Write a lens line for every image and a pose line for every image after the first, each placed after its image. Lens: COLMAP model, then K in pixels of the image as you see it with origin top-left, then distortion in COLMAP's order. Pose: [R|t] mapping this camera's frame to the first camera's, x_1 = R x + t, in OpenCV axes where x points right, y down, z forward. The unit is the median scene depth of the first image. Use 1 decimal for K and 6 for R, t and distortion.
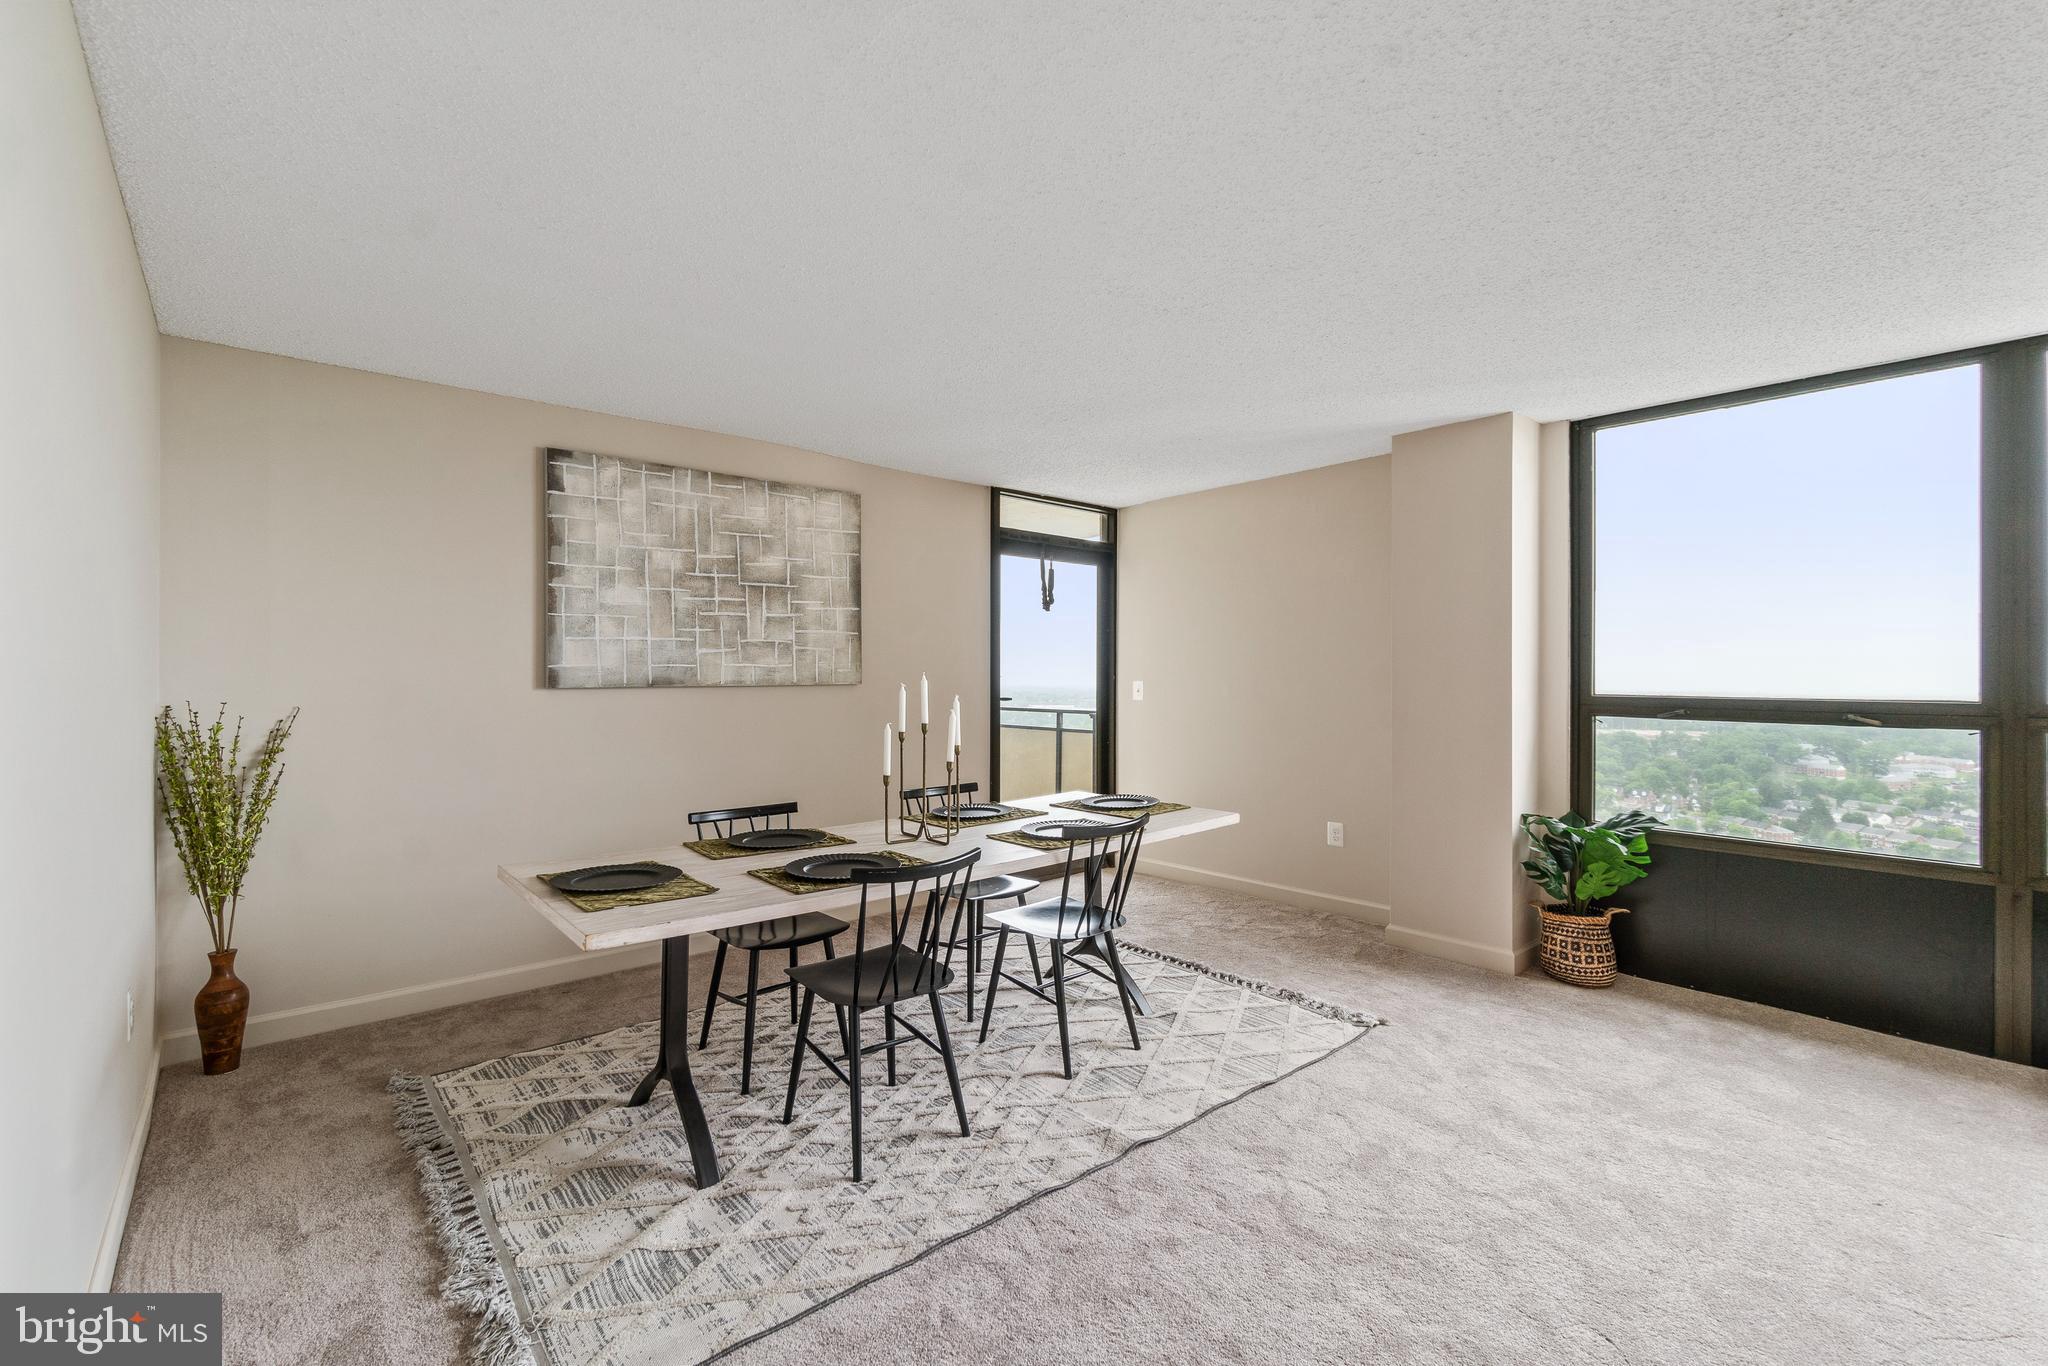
lens RADIAL K [[878.4, 0, 1010.0], [0, 878.4, 675.6], [0, 0, 1]] dist [-0.001418, -0.000044]
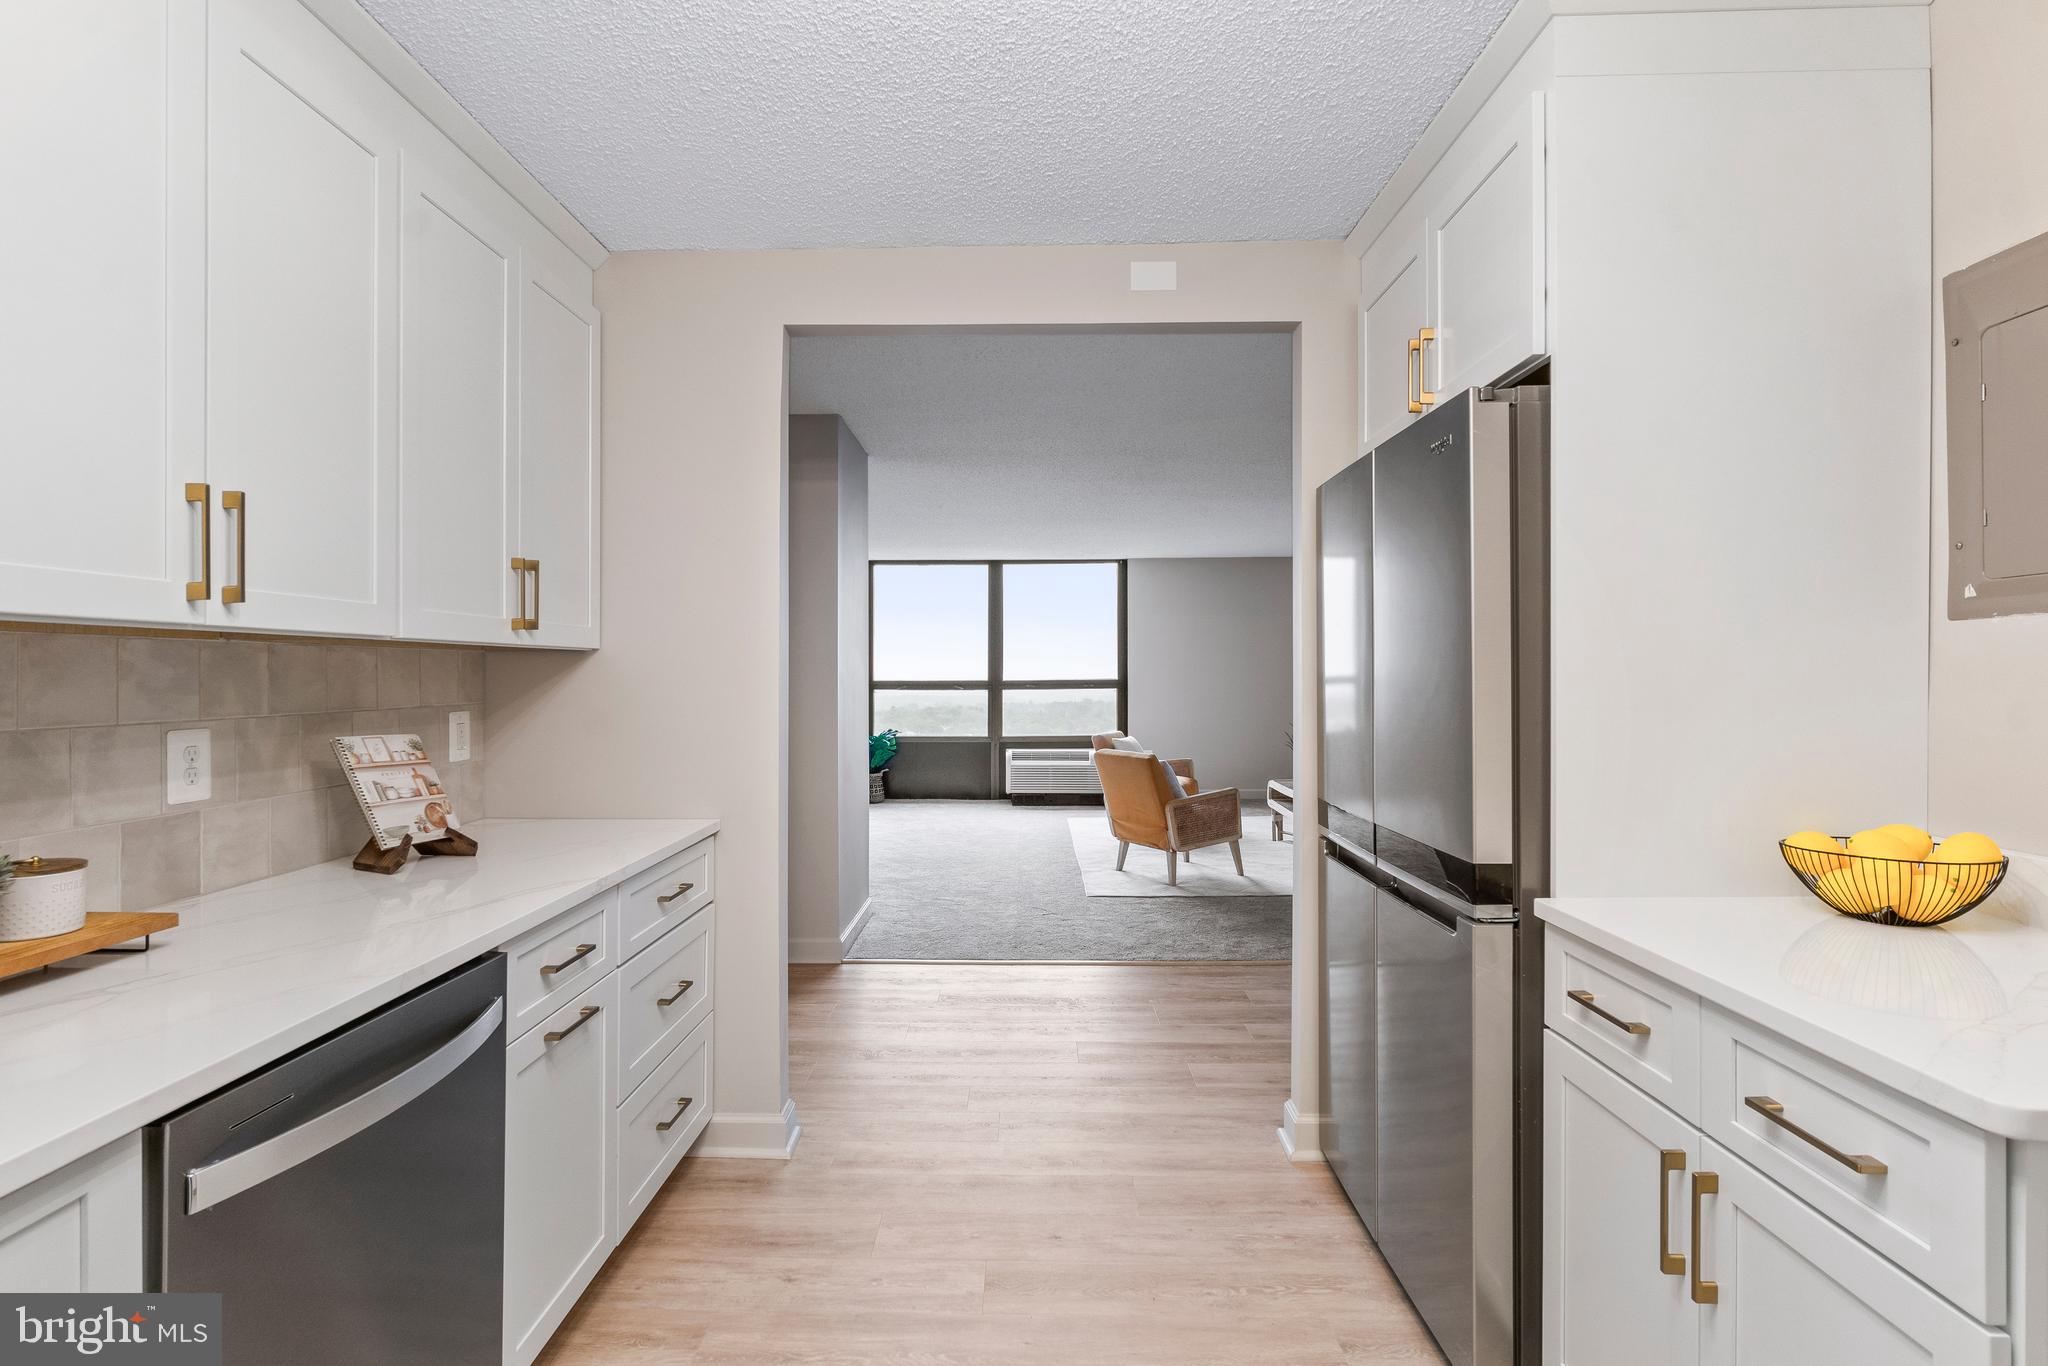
lens RADIAL K [[970.1, 0, 1024.0], [0, 970.1, 683.0], [0, 0, 1]] dist [-0.002543, -0.000124]
pose [[0.659951, -0.010965, 0.751229, -0.928398], [0.006744, 0.999940, 0.008671, 0.007992], [-0.751278, -0.000656, 0.659985, -0.917443]]
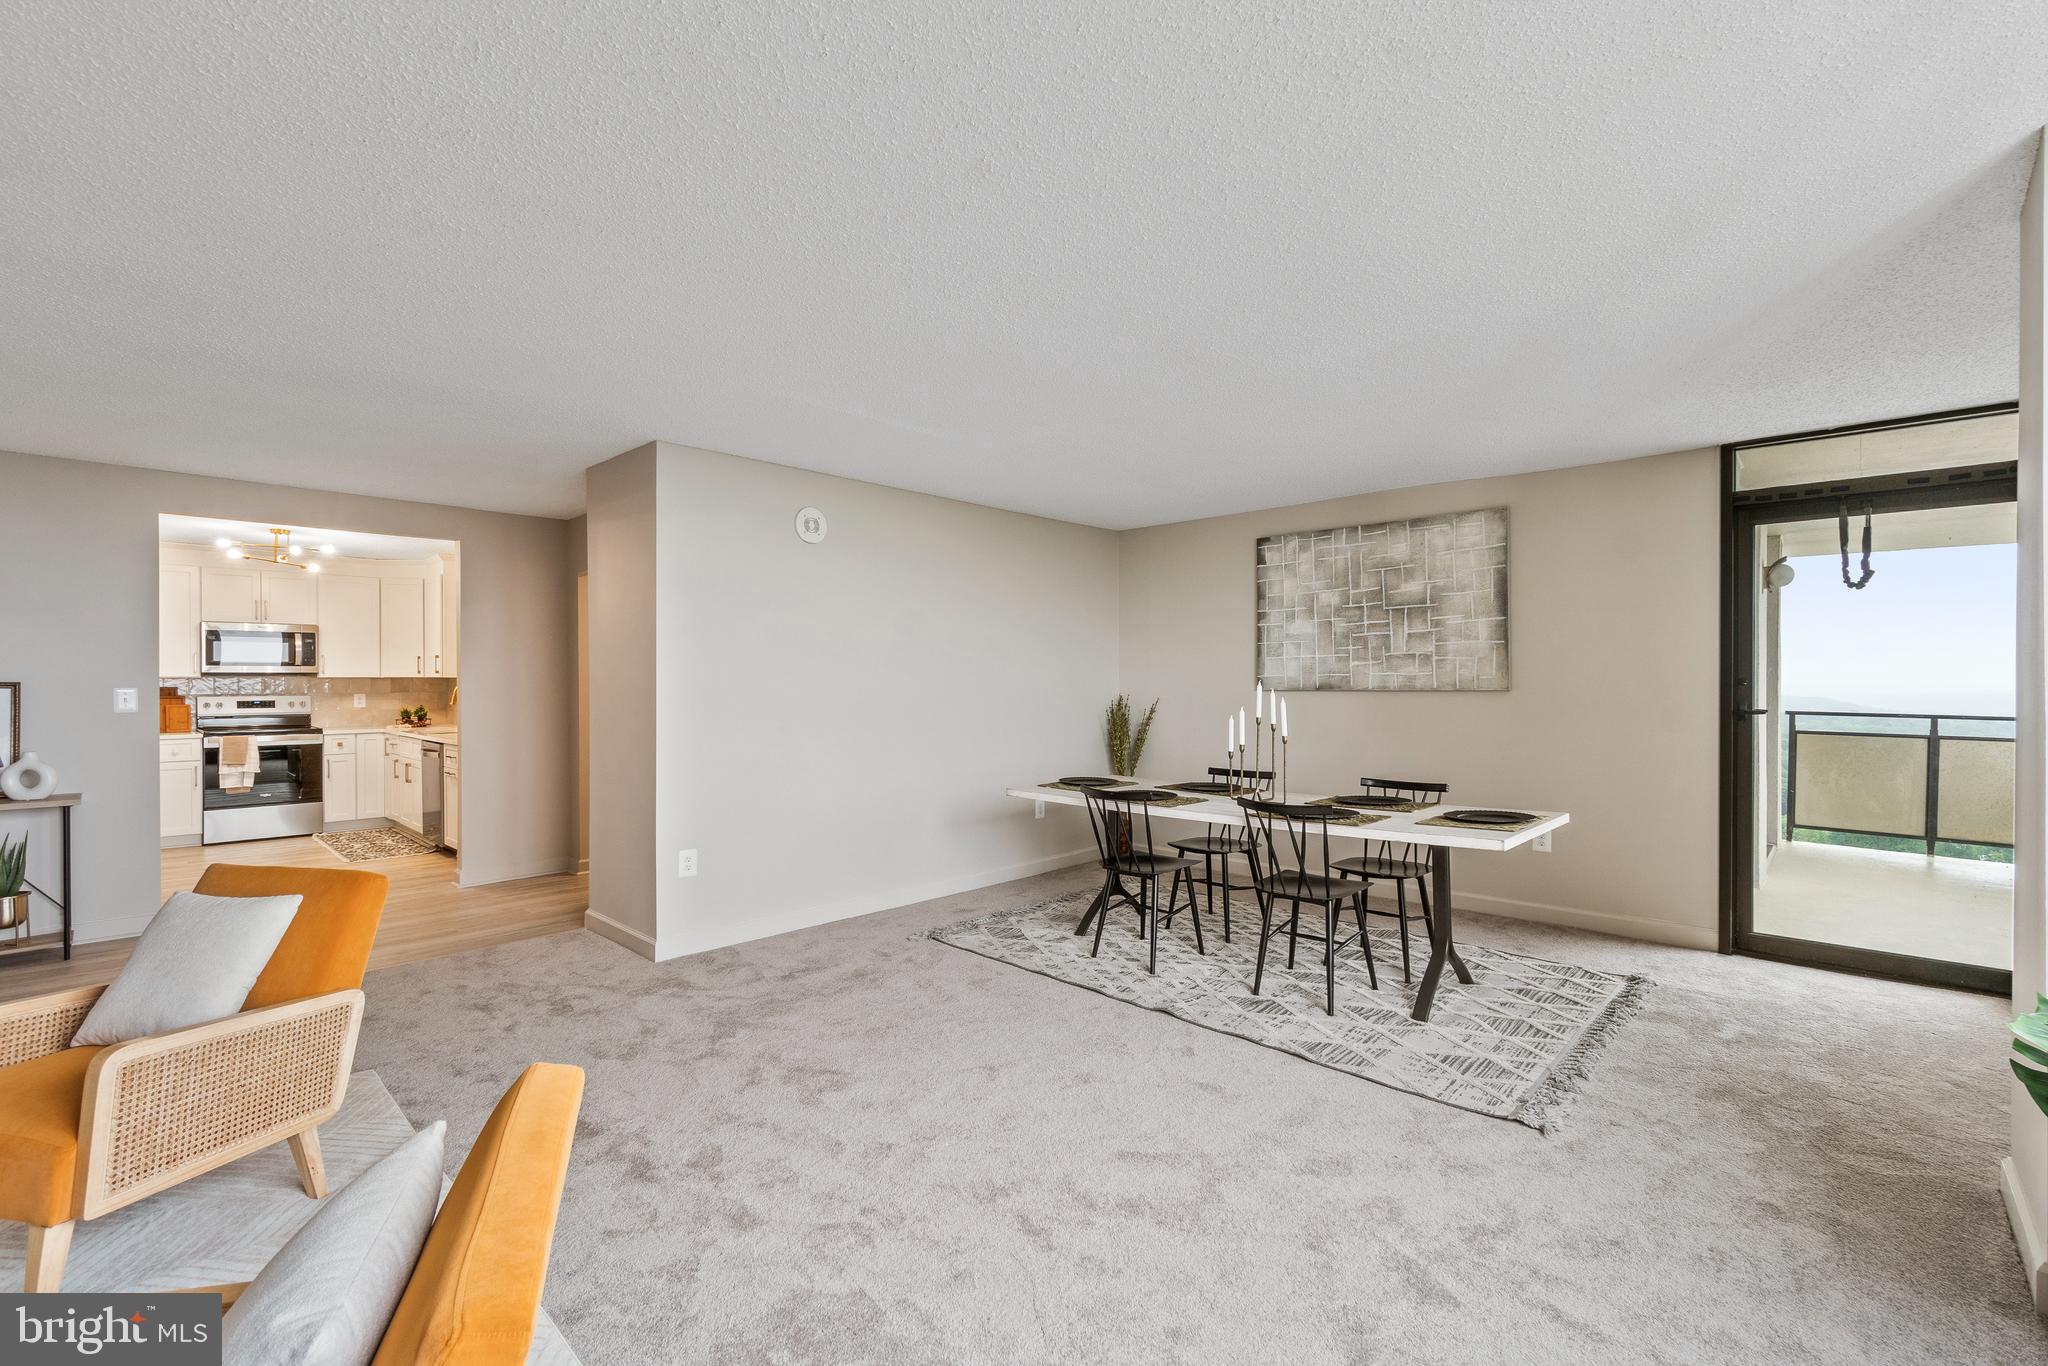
lens RADIAL K [[885.8, 0, 1014.1], [0, 885.8, 679.4], [0, 0, 1]] dist [-0.002327, -0.000146]
pose [[0.094762, -0.003031, -0.995495, 0.910252], [-0.000595, 0.999995, -0.003101, 0.000212], [0.995500, 0.000887, 0.094759, 0.362753]]
